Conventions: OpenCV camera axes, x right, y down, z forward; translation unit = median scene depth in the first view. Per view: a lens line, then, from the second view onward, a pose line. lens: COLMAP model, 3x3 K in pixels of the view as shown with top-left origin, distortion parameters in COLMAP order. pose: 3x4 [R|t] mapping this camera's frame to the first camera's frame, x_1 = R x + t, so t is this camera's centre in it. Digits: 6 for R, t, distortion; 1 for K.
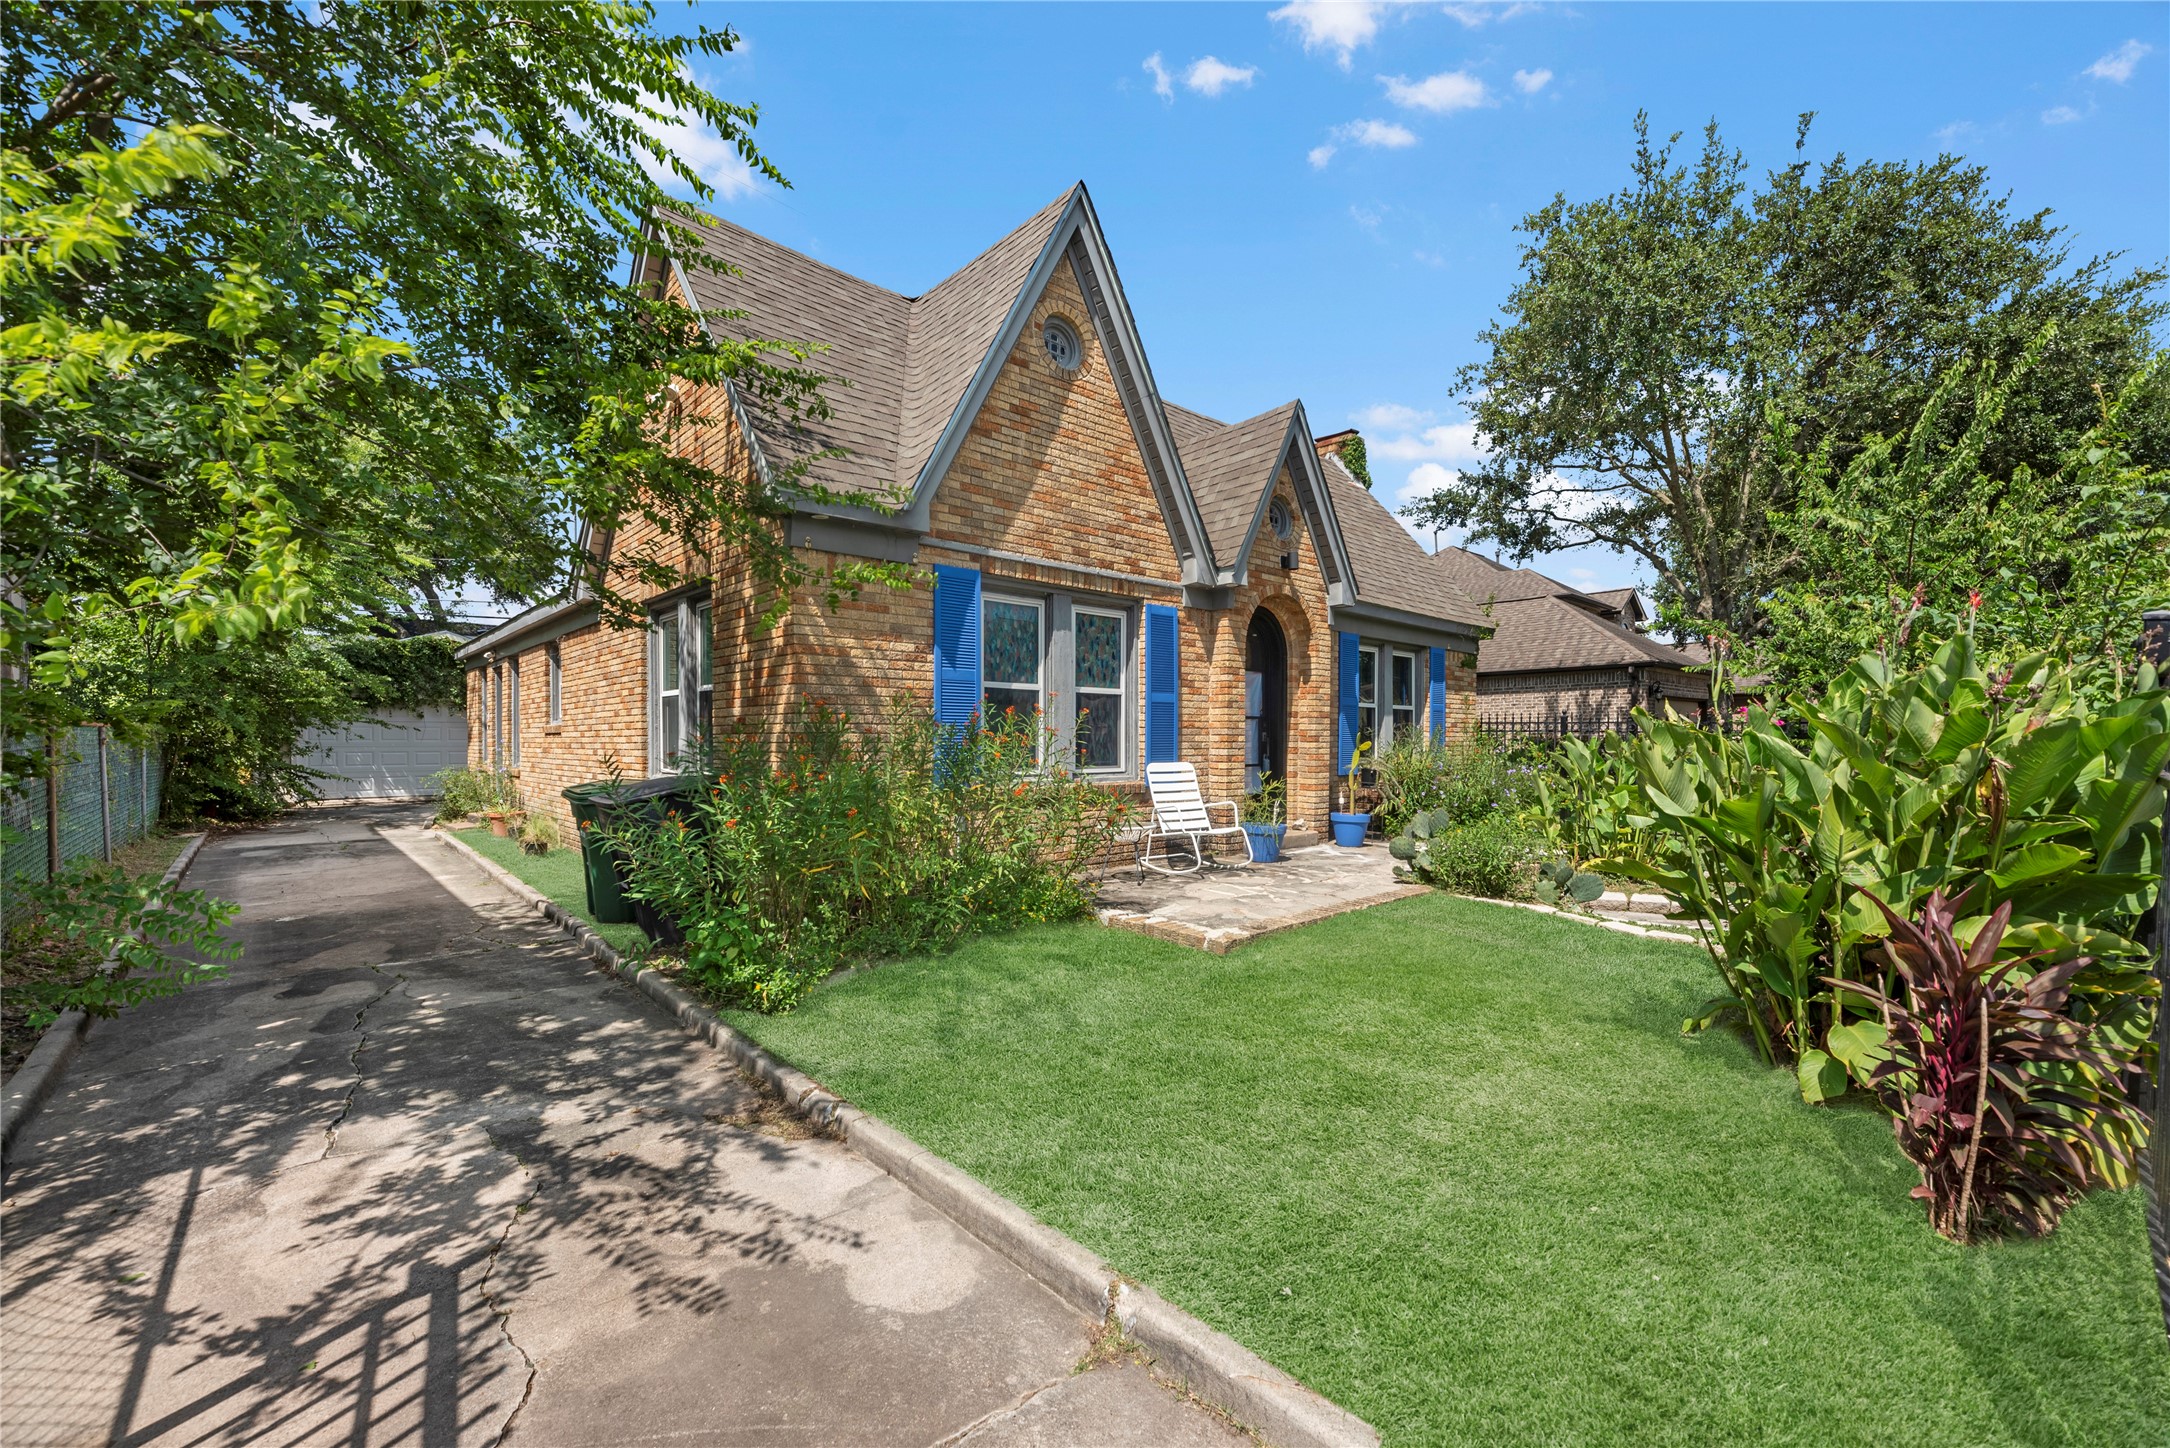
lens RADIAL K [[921.4, 0, 1088.8], [0, 921.4, 745.6], [0, 0, 1]] dist [0.001480, 0.000067]
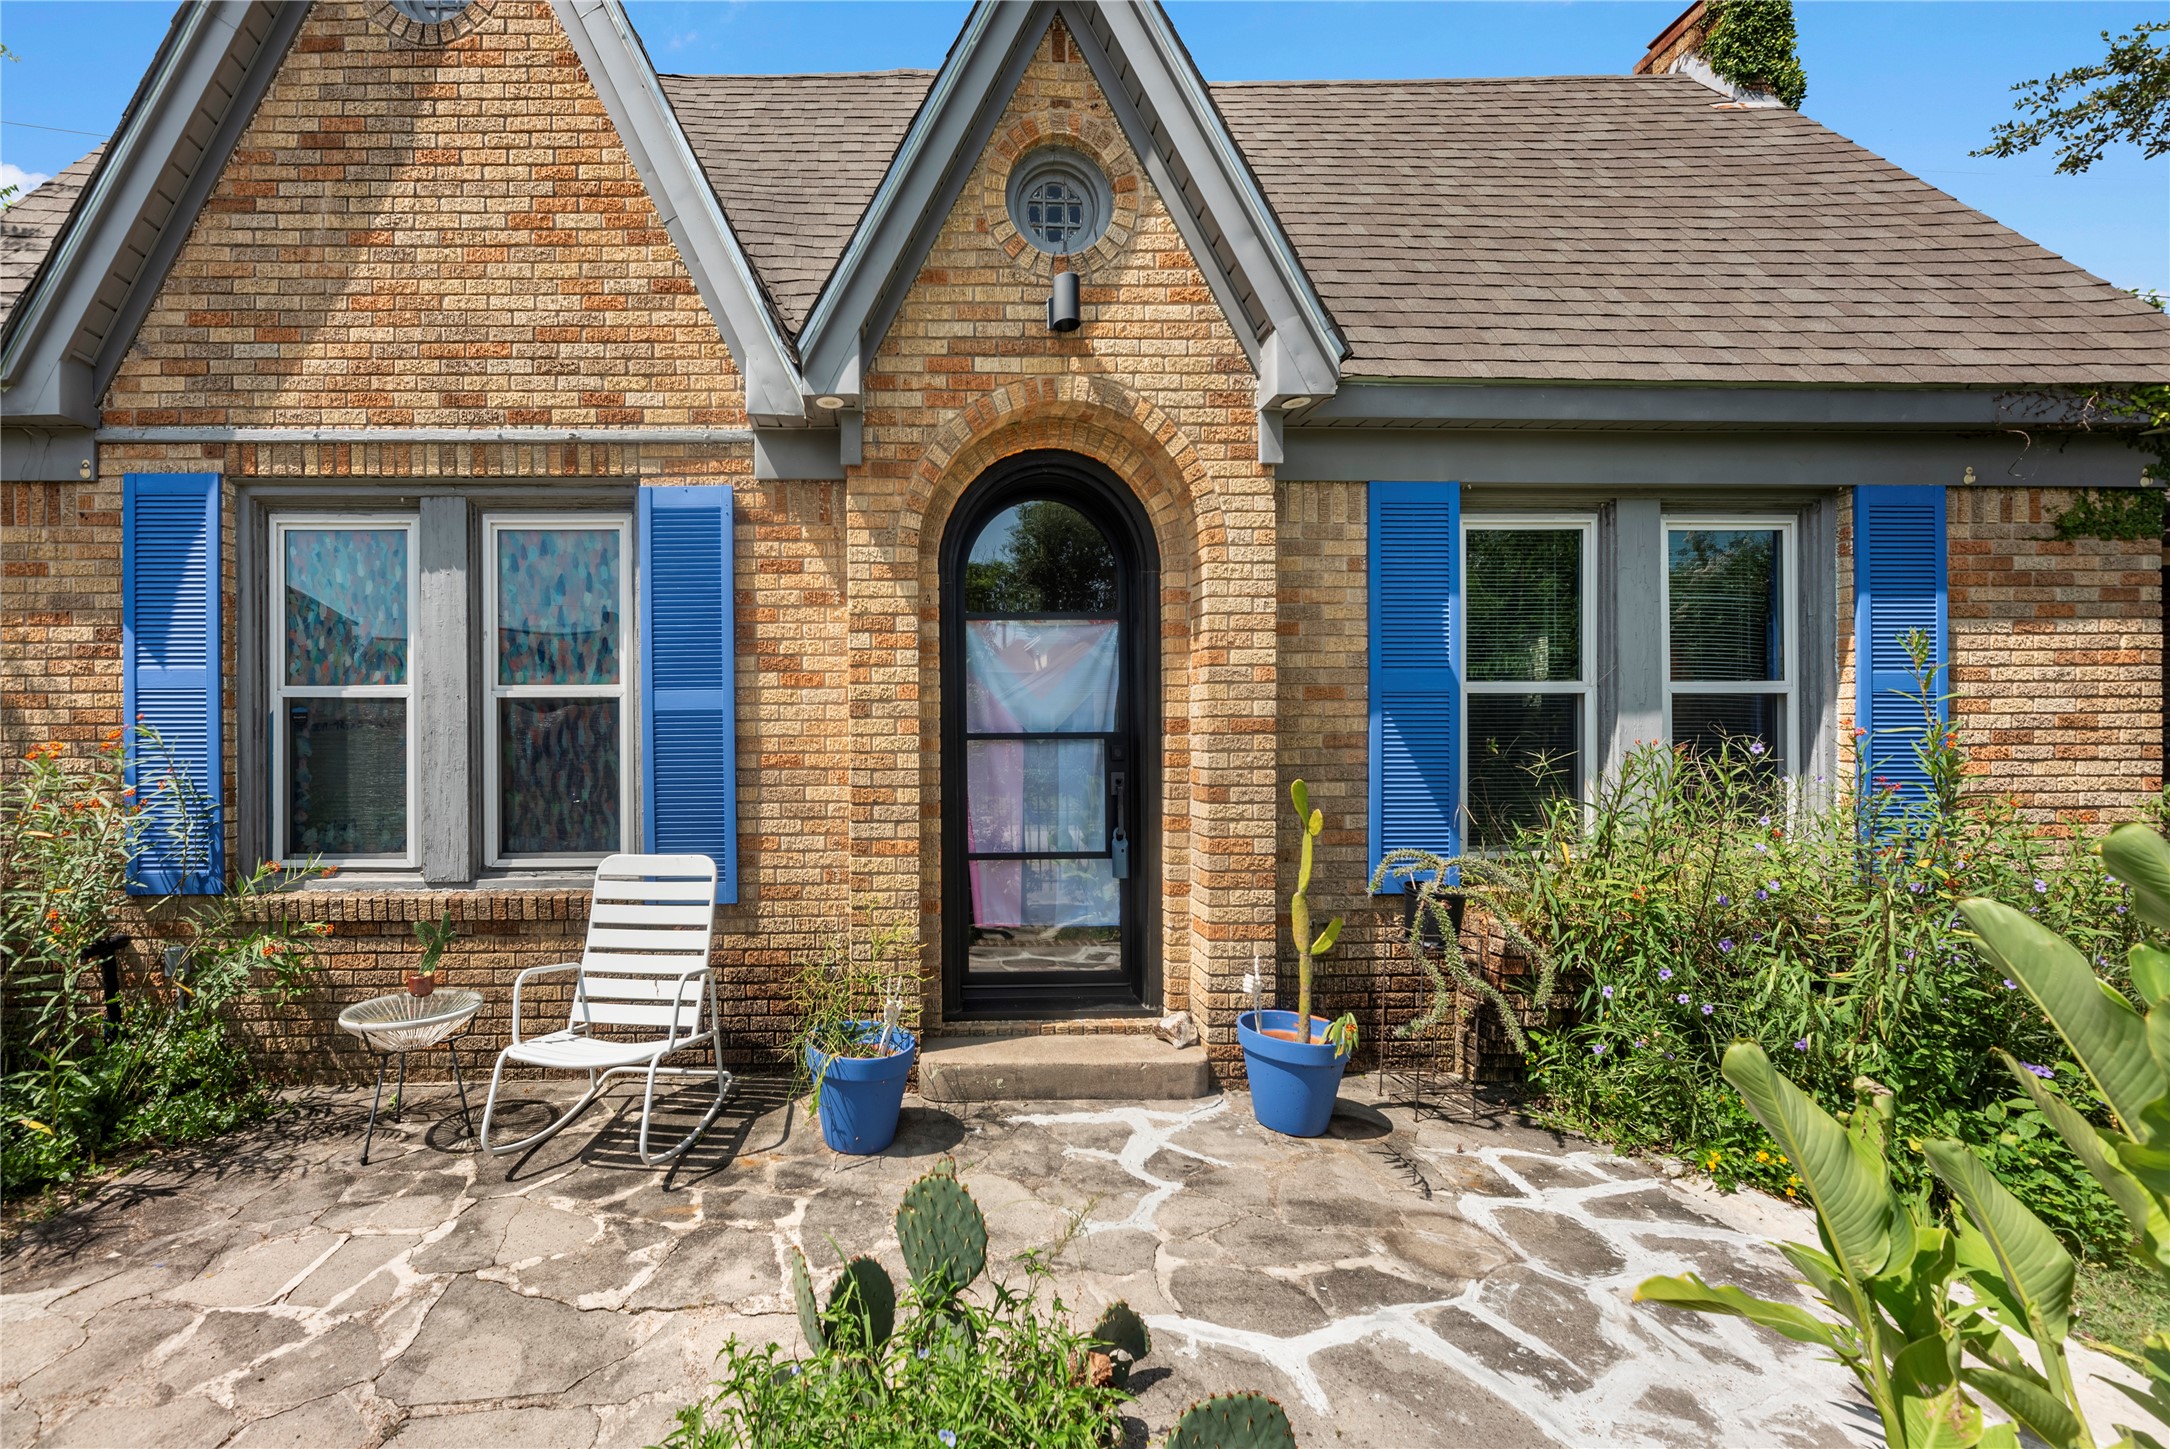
lens RADIAL K [[921.4, 0, 1088.8], [0, 921.4, 746.1], [0, 0, 1]] dist [0.001480, 0.000067]
pose [[0.751816, -0.004251, -0.659360, 0.530898], [0.006088, 0.999981, 0.000494, -0.030792], [0.659345, -0.004385, 0.751827, 0.839919]]
